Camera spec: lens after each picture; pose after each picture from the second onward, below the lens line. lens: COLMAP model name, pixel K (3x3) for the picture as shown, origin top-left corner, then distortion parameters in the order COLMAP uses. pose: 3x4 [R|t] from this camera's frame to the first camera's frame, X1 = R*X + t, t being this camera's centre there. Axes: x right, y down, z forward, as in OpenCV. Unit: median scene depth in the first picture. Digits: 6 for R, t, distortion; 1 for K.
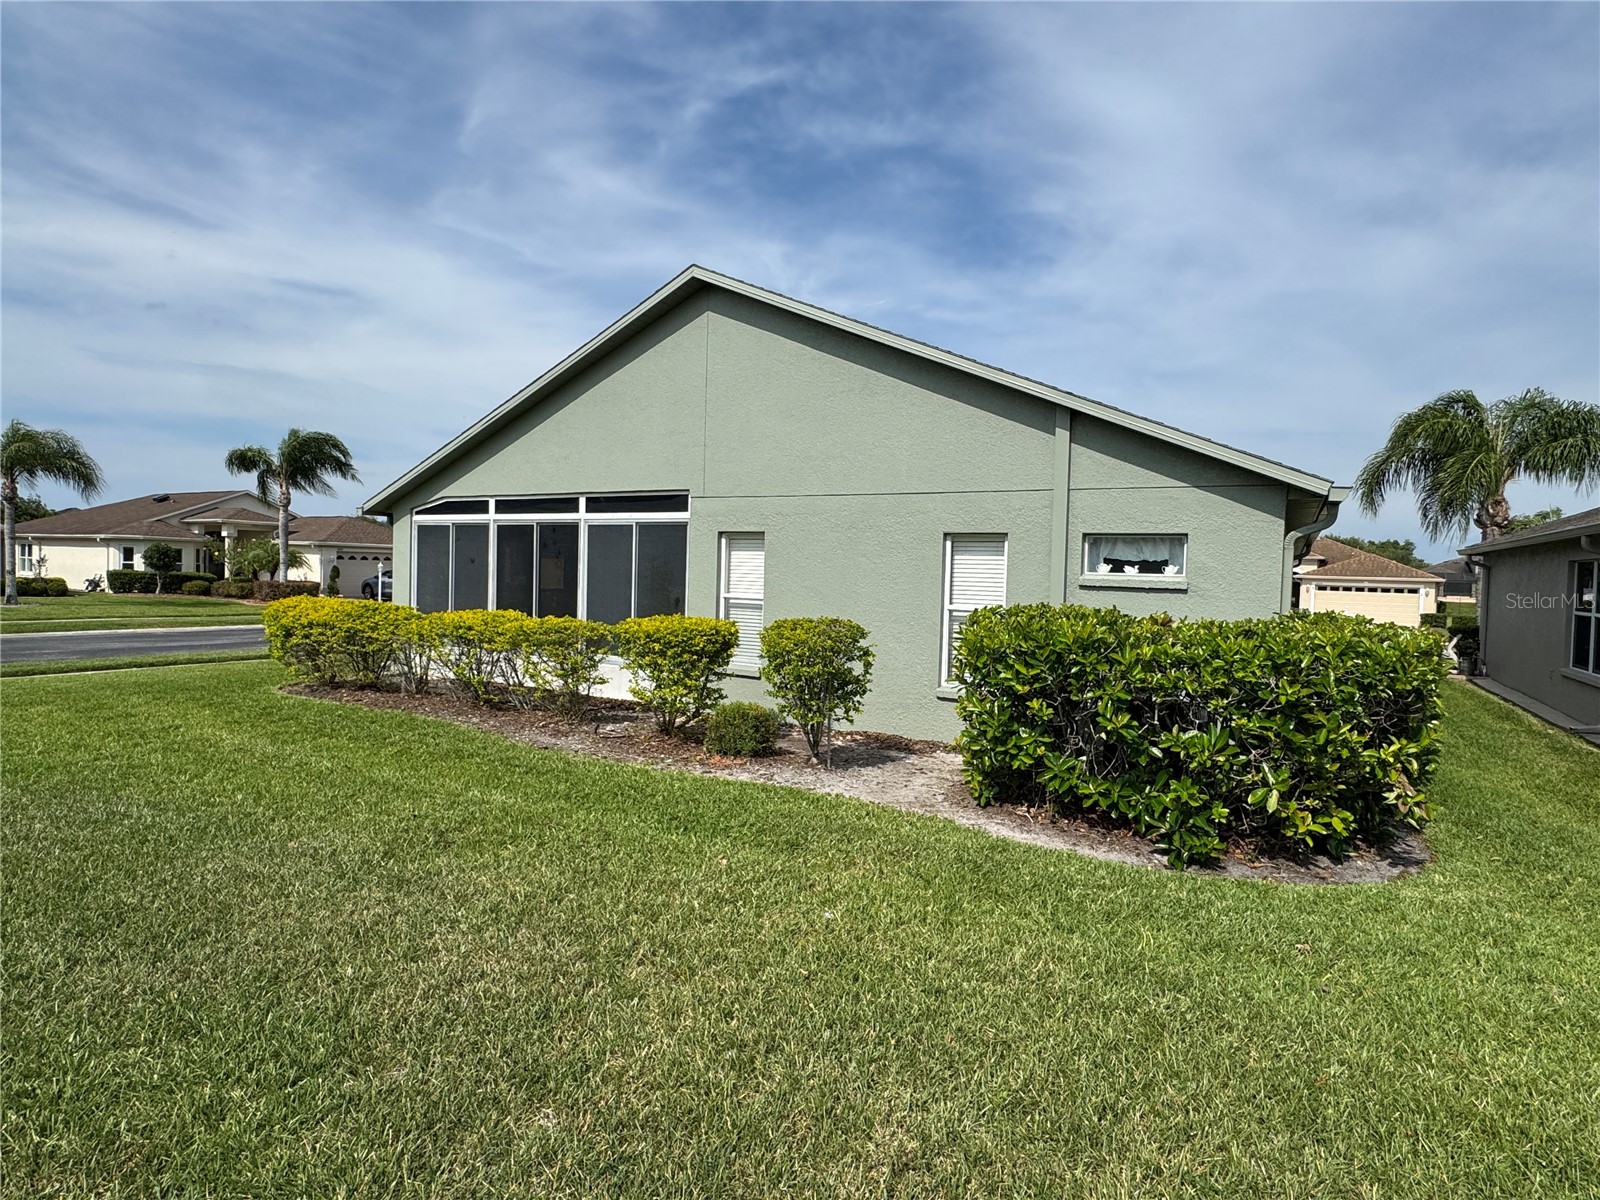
lens RADIAL K [[861.1, 0, 796.1], [0, 861.1, 606.7], [0, 0, 1]] dist [0.006634, 0.000663]
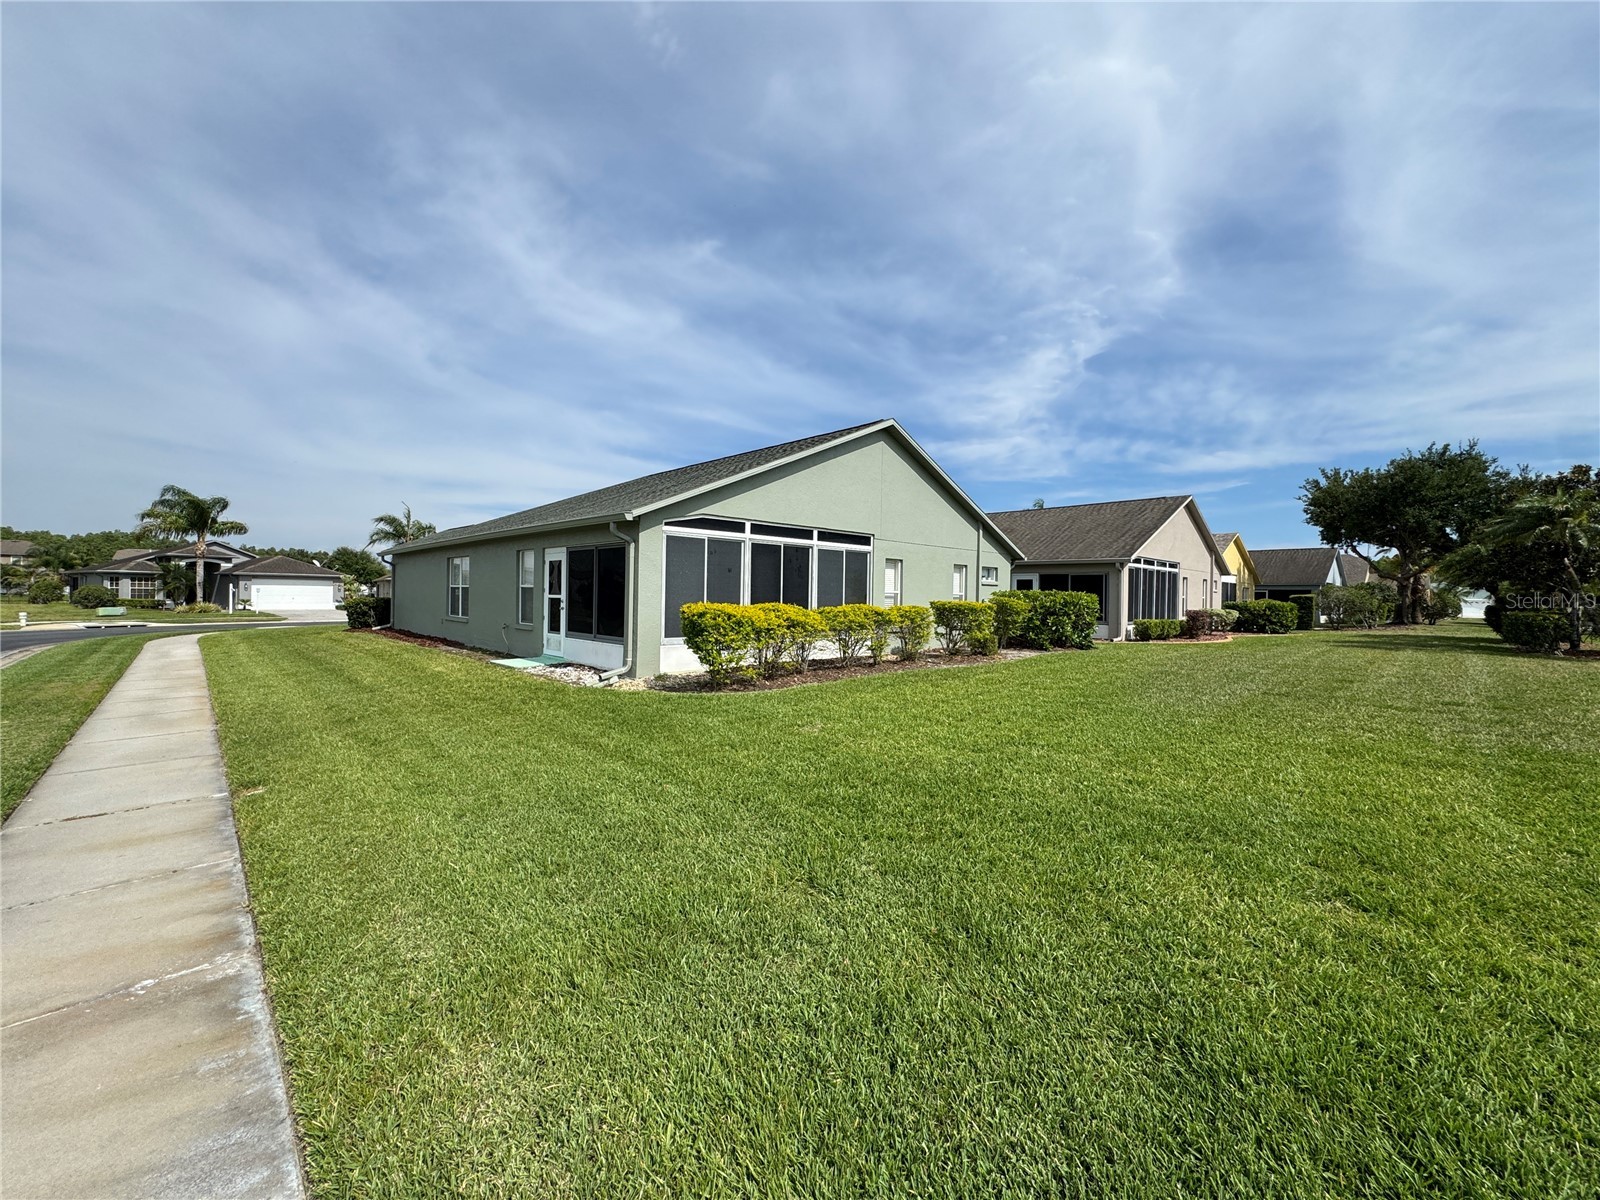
lens RADIAL K [[632.6, 0, 795.6], [0, 632.6, 592.8], [0, 0, 1]] dist [-0.014505, 0.000146]
pose [[0.277091, -0.035157, 0.960200, -1.334486], [0.012468, 0.999378, 0.032994, -0.054189], [-0.960763, 0.002830, 0.277357, 0.723941]]
